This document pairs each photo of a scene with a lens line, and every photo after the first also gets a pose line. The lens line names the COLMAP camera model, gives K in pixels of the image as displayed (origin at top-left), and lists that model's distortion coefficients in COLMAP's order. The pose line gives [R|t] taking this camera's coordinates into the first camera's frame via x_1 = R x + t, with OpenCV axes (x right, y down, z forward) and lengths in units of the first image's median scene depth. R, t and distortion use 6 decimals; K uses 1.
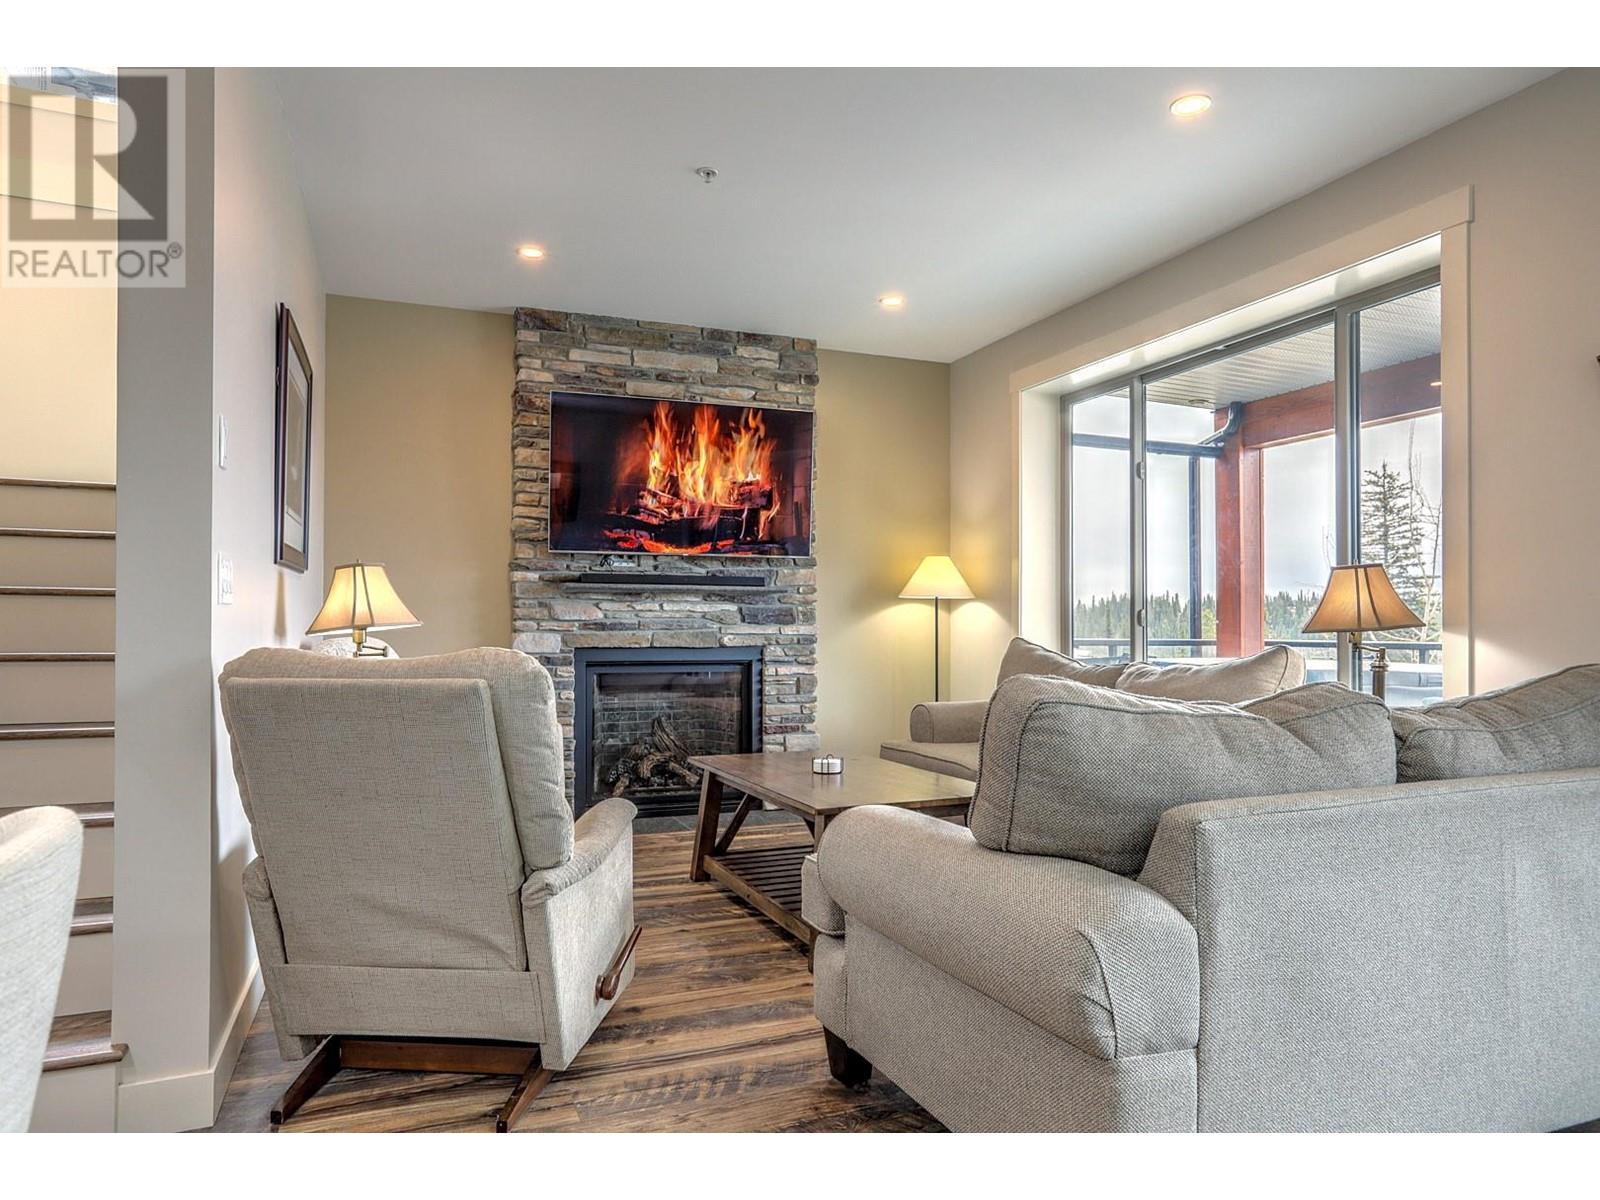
lens RADIAL K [[978.8, 0, 790.3], [0, 978.8, 602.4], [0, 0, 1]] dist [-0.018412, 0.029616]
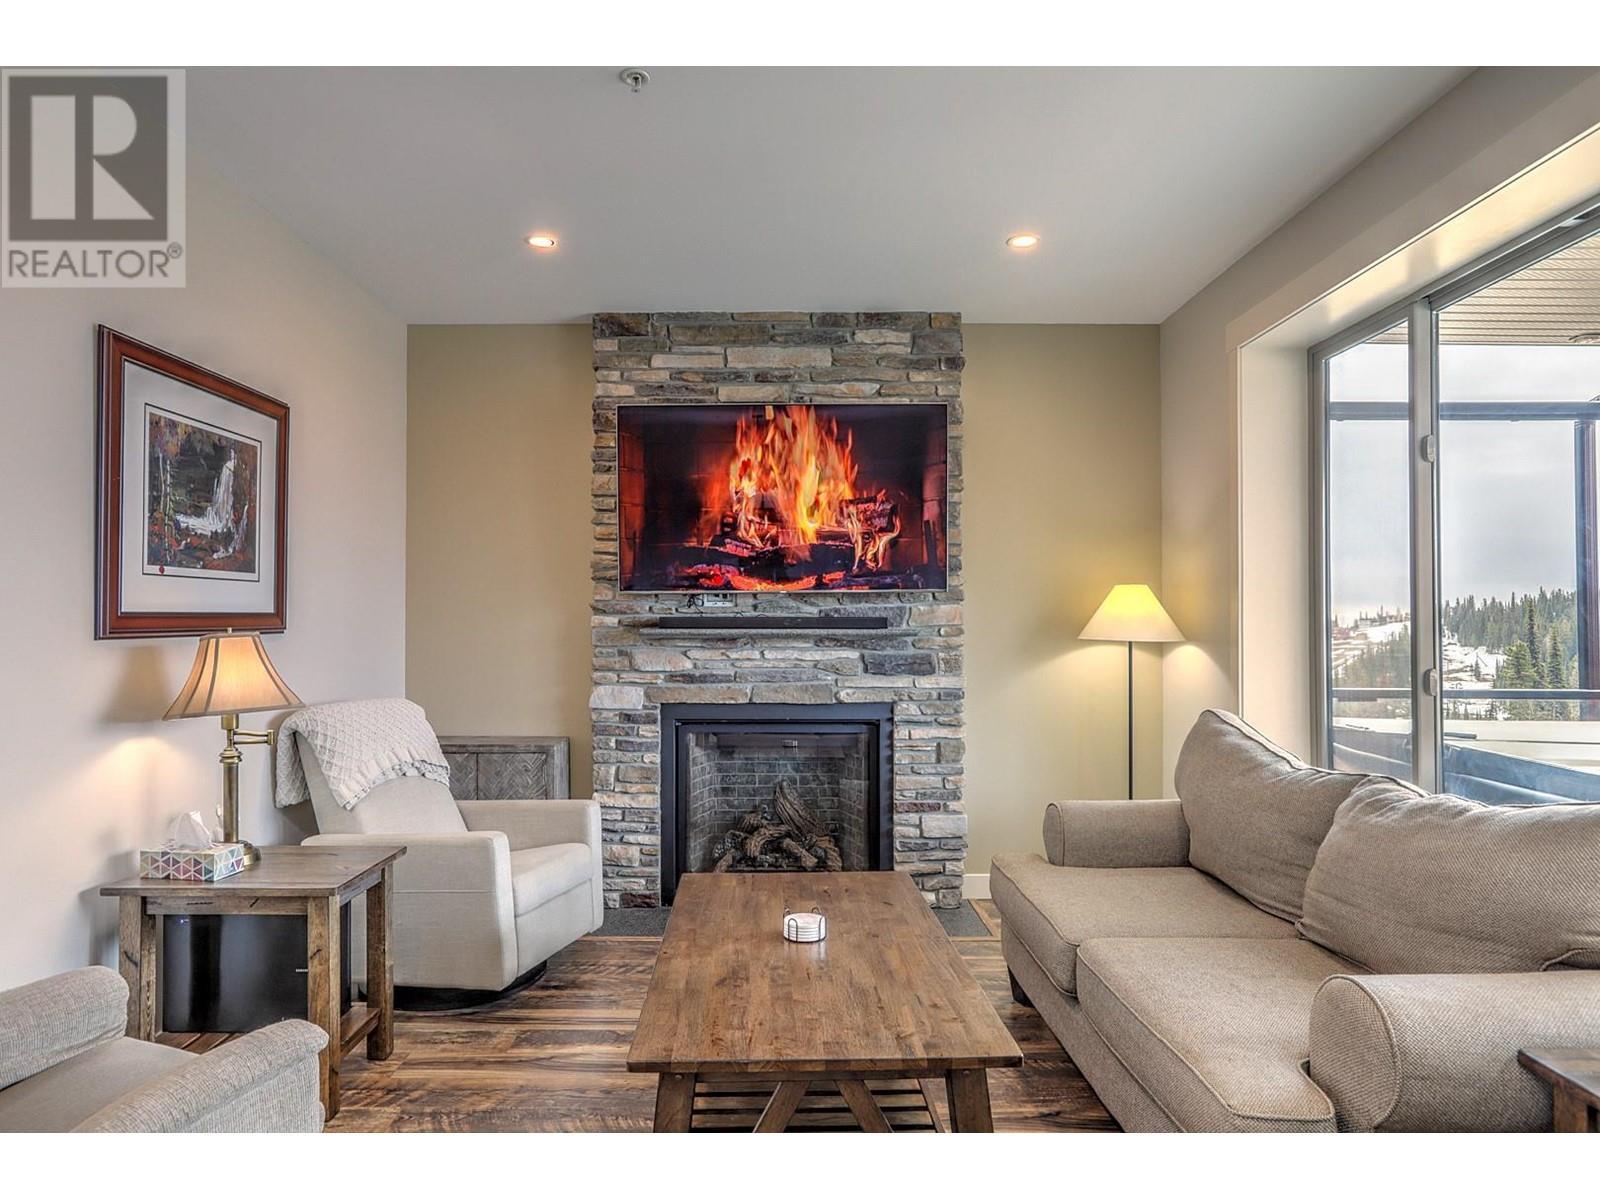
lens RADIAL K [[915.8, 0, 805.9], [0, 915.8, 611.0], [0, 0, 1]] dist [-0.015702, 0.001934]
pose [[0.934100, -0.008900, -0.356901, 0.179489], [0.011365, 0.999924, 0.004812, -0.035451], [0.356831, -0.008551, 0.934130, 0.285452]]
